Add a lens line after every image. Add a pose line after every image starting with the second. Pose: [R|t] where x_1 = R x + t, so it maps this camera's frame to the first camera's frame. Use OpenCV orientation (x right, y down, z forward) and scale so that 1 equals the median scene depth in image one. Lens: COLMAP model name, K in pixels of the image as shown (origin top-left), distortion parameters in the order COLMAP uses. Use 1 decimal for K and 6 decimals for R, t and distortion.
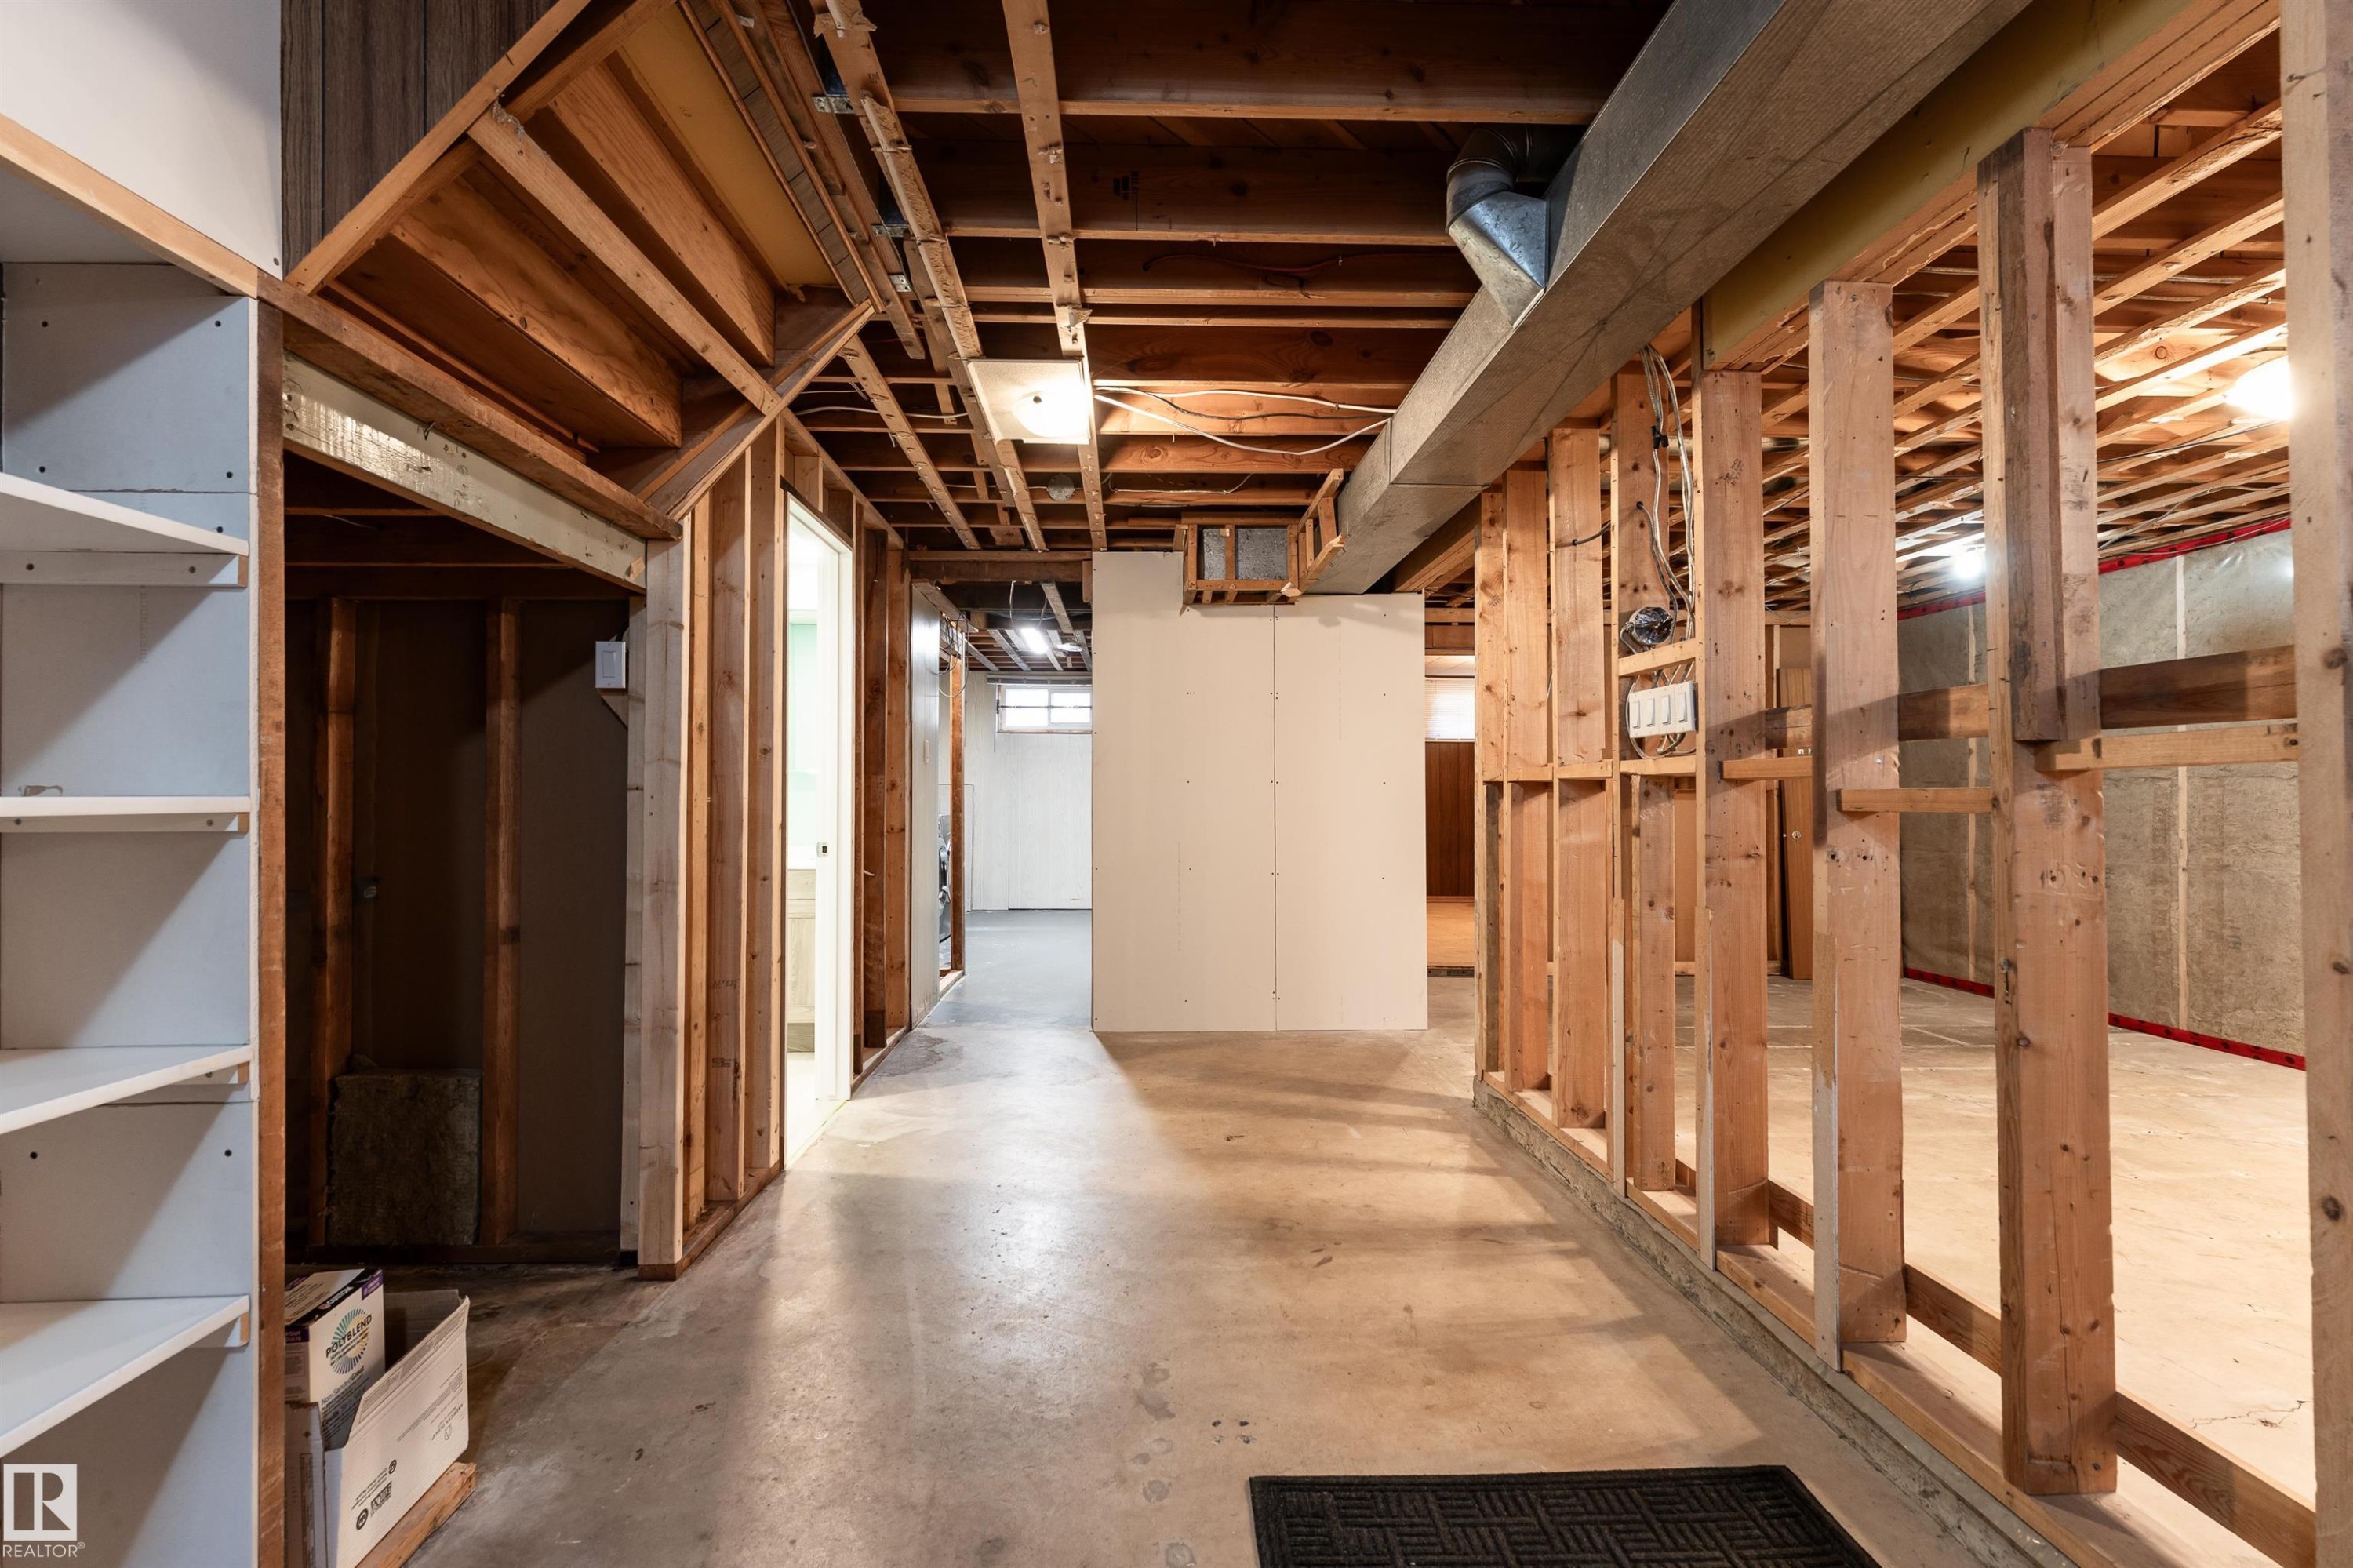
lens RADIAL K [[1045.1, 0, 1171.0], [0, 1045.1, 783.2], [0, 0, 1]] dist [0.000668, 0.000455]
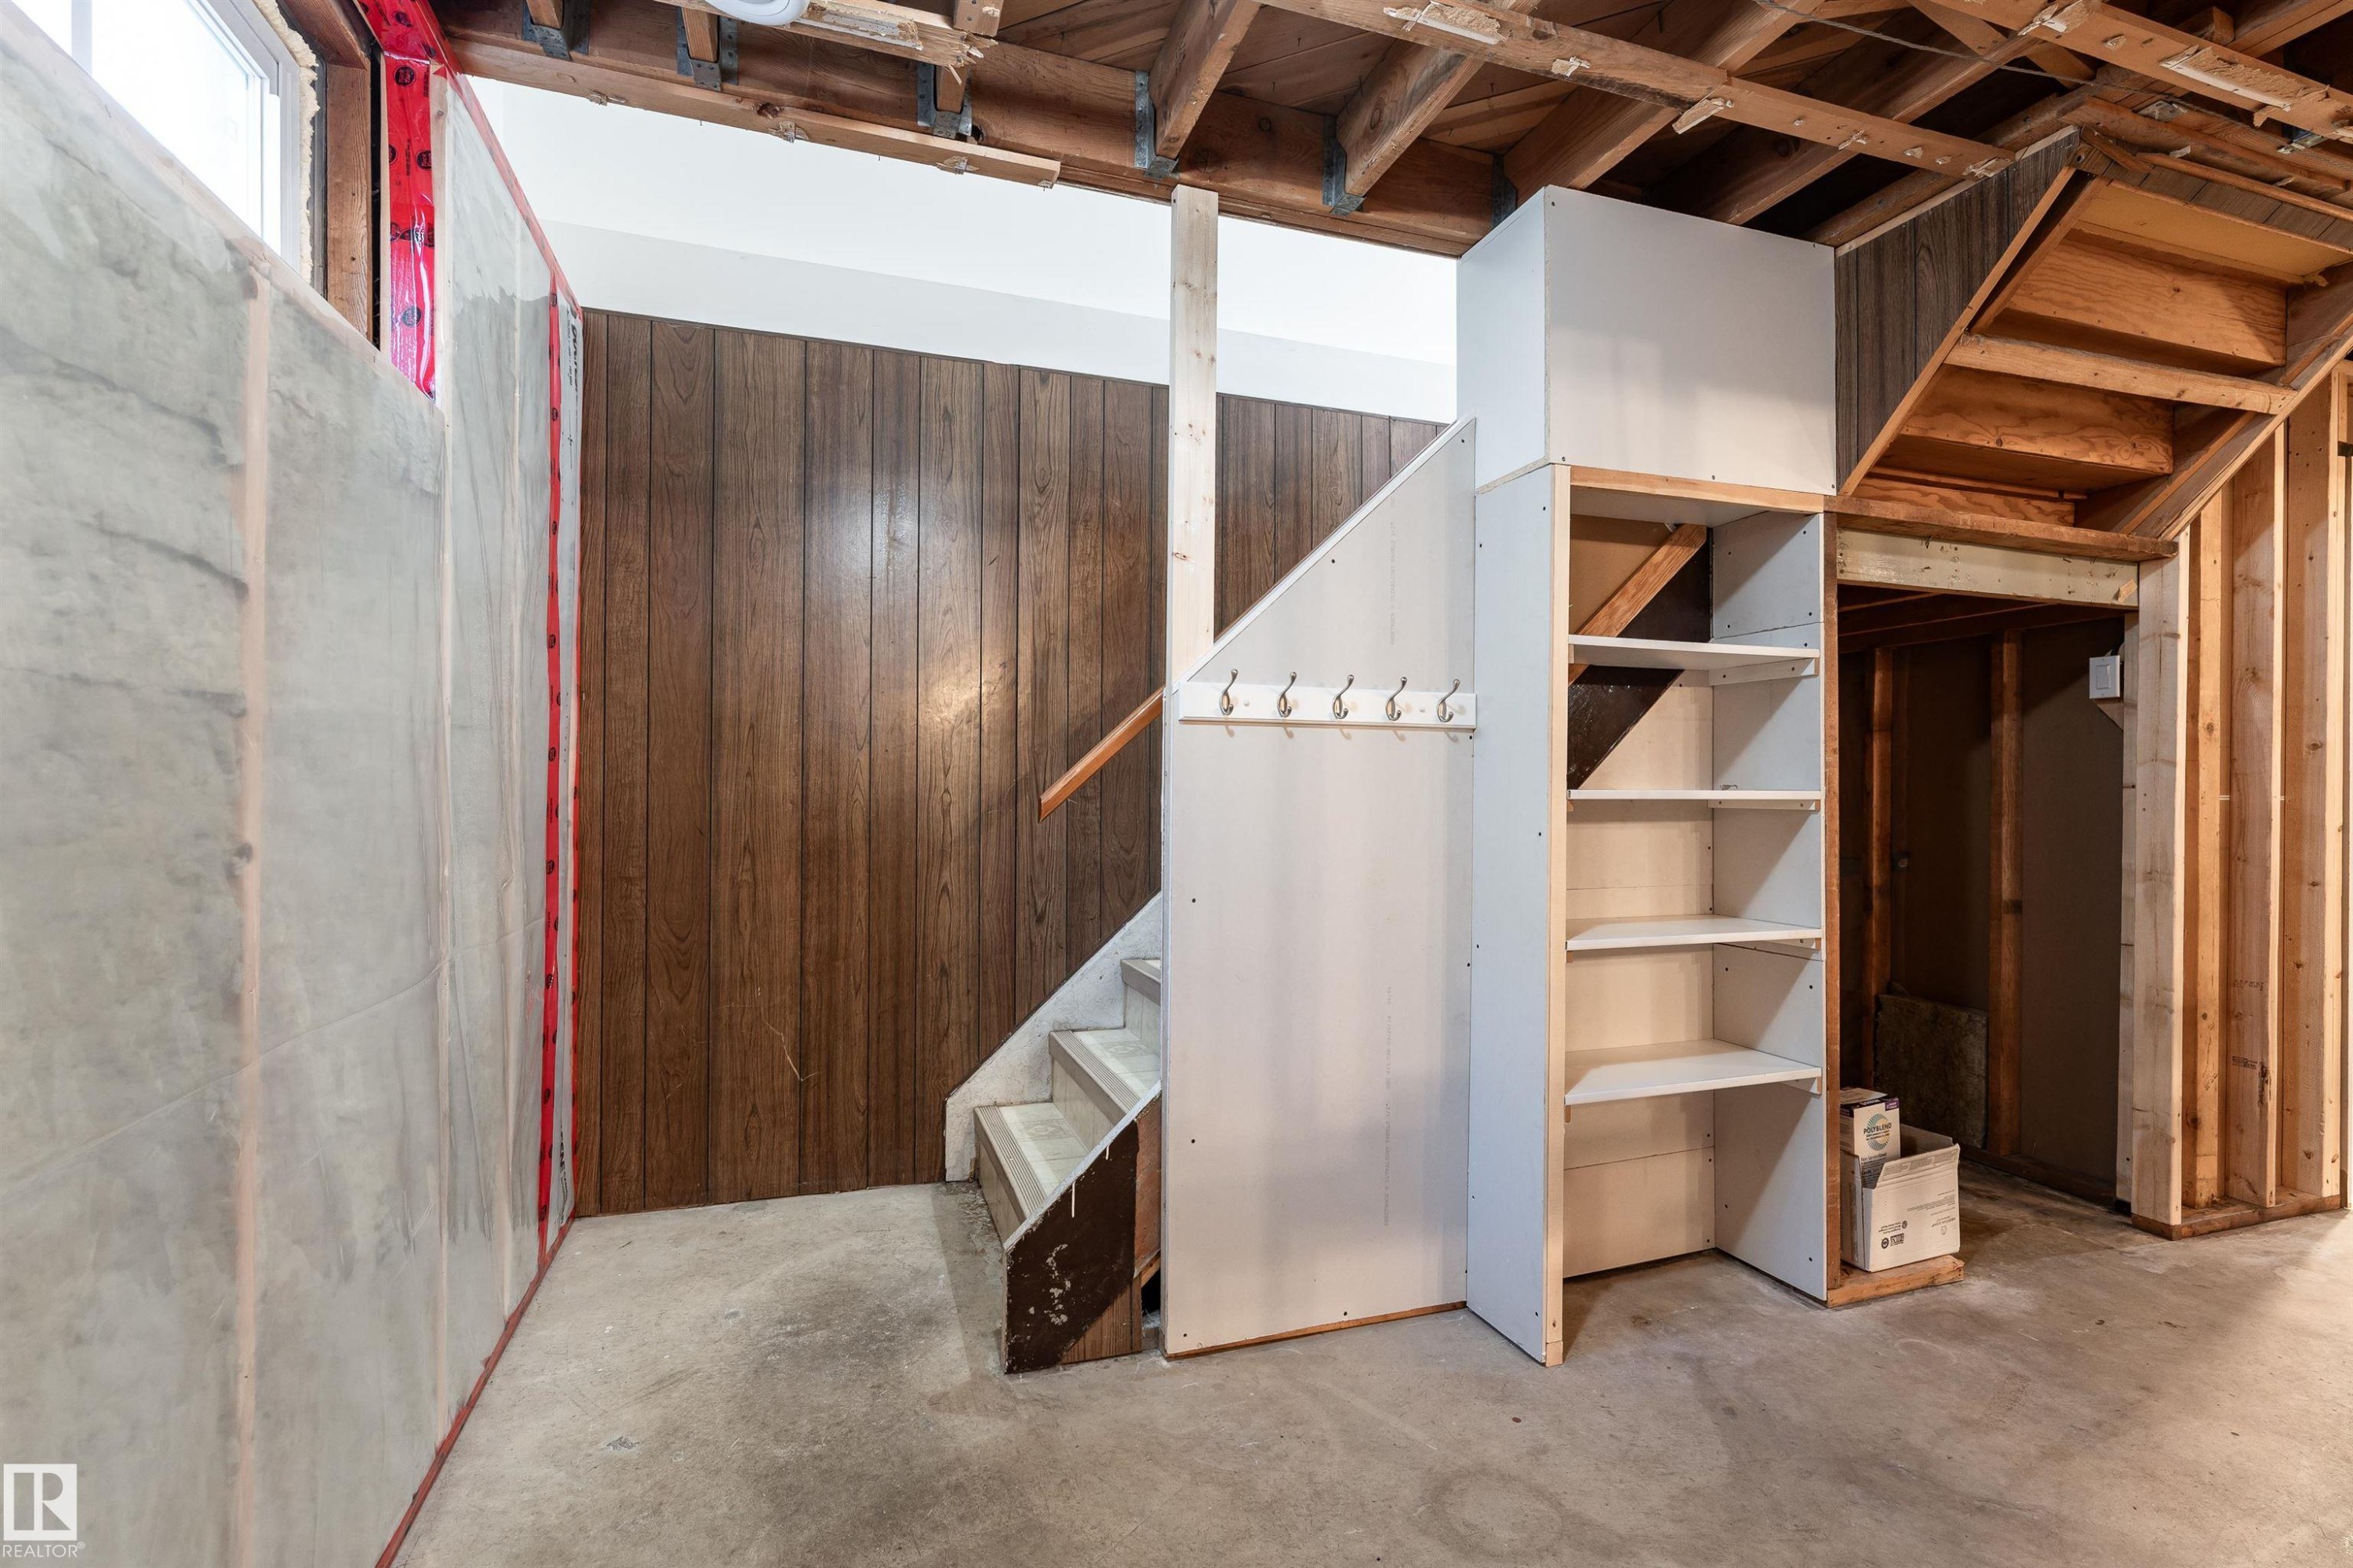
lens RADIAL K [[1045.1, 0, 1171.0], [0, 1045.1, 783.2], [0, 0, 1]] dist [0.000668, 0.000455]
pose [[0.283333, -0.000417, -0.959022, 0.270610], [0.003725, 0.999993, 0.000665, -0.003165], [0.959014, -0.003761, 0.283332, -0.298326]]
